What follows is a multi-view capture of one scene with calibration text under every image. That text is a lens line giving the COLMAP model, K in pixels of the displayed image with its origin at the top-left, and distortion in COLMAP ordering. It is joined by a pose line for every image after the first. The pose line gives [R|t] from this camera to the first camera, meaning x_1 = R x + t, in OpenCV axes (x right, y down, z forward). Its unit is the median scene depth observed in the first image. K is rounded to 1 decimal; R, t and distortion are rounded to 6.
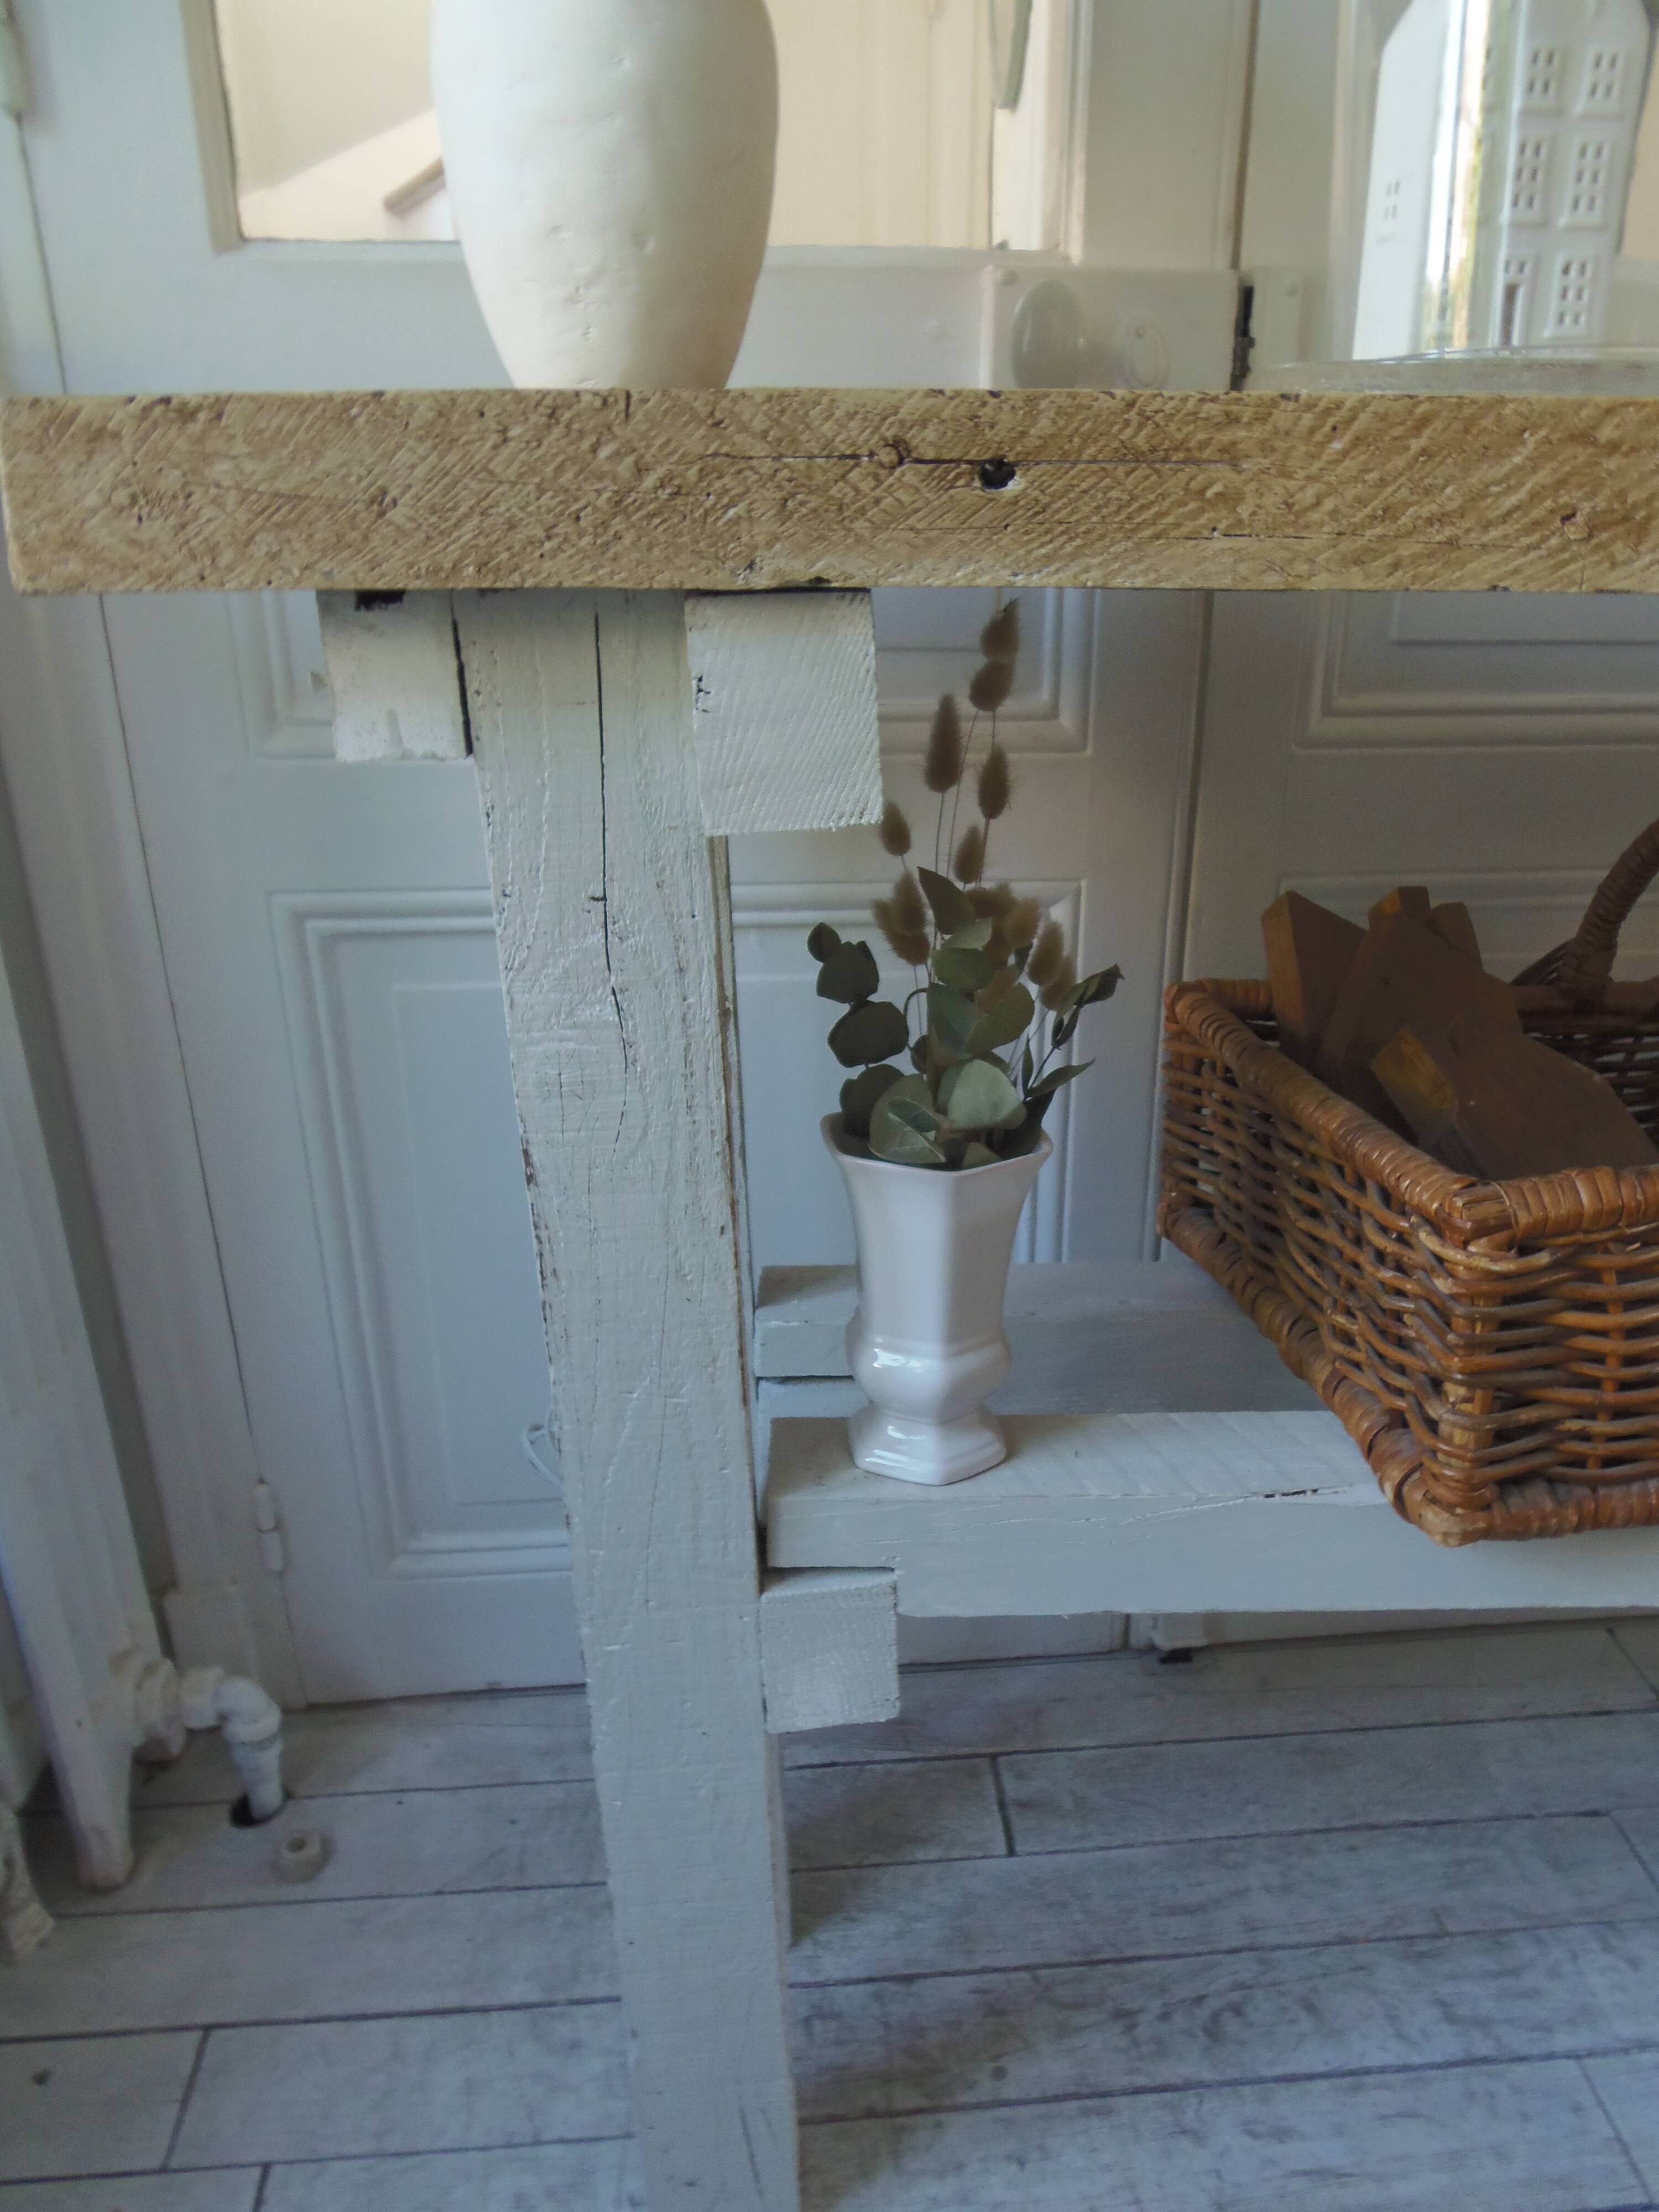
lens RADIAL K [[1602.6, 0, 871.1], [0, 1602.6, 1123.0], [0, 0, 1]] dist [-0.017128, -0.003770]
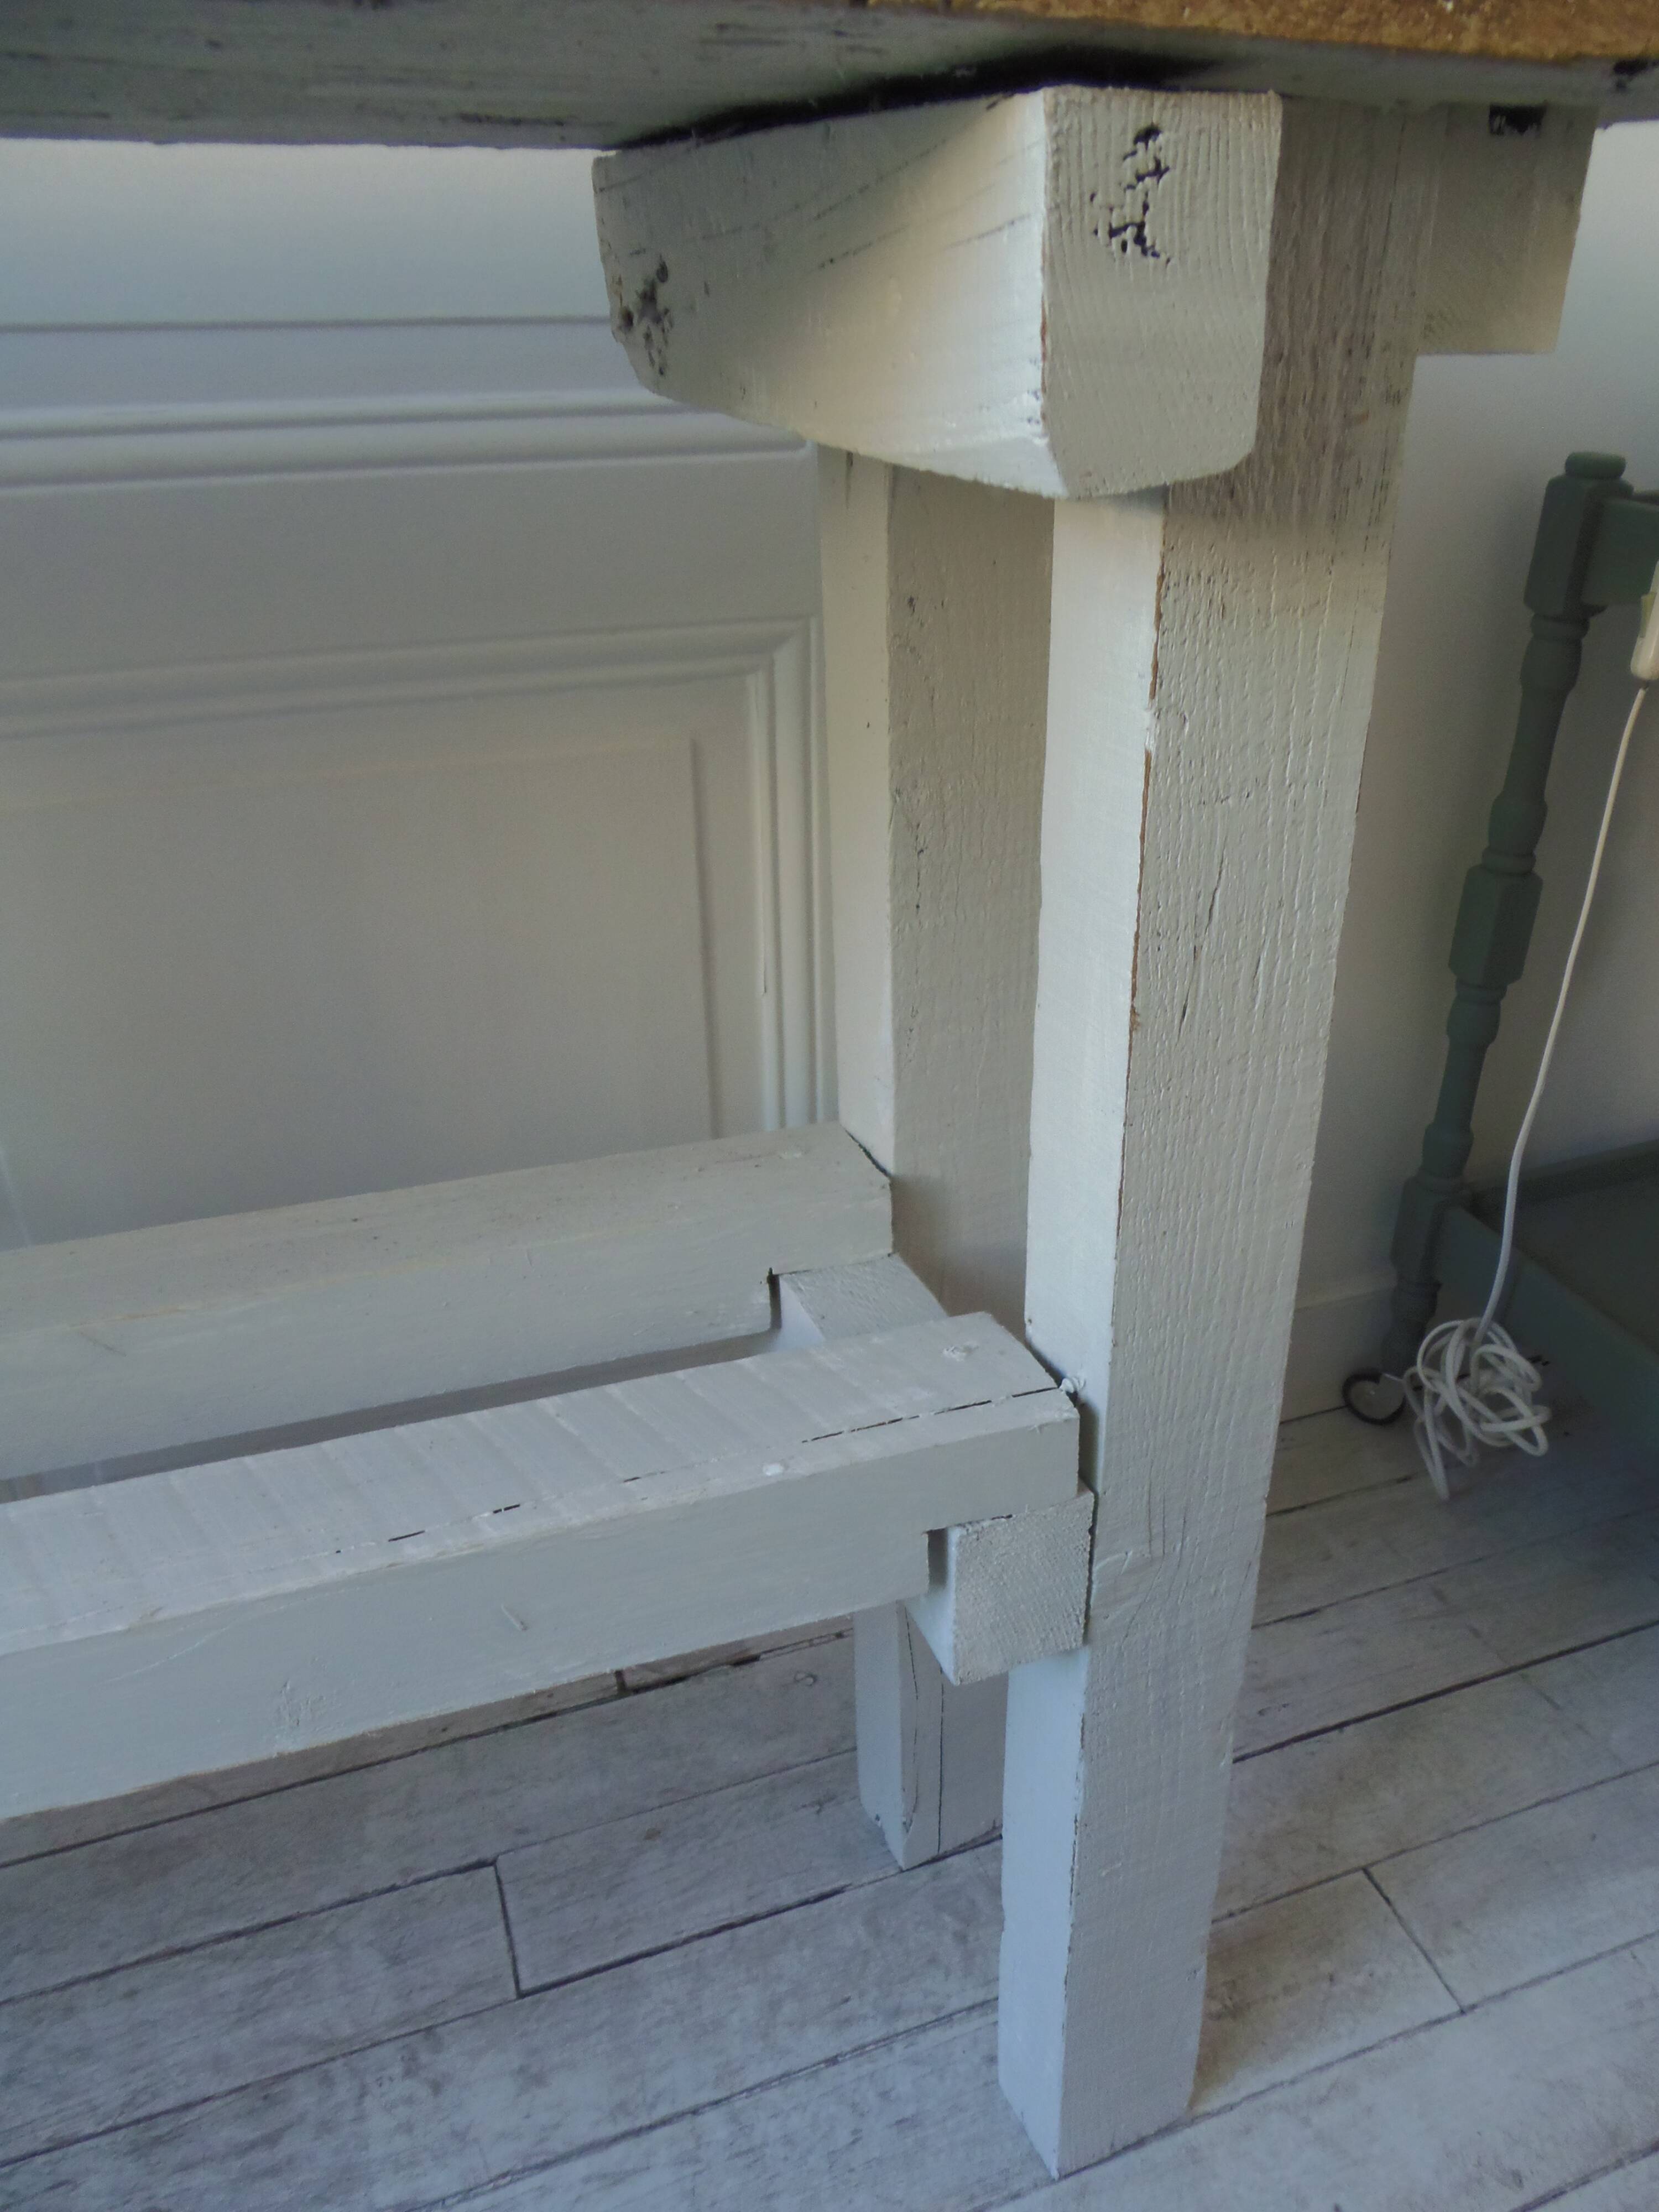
lens RADIAL K [[1602.6, 0, 882.4], [0, 1602.6, 1141.1], [0, 0, 1]] dist [-0.017128, -0.003770]
pose [[0.960361, -0.126363, 0.248473, 0.630026], [0.098486, 0.987676, 0.121640, -0.005672], [-0.260782, -0.092347, 0.960971, 0.263275]]
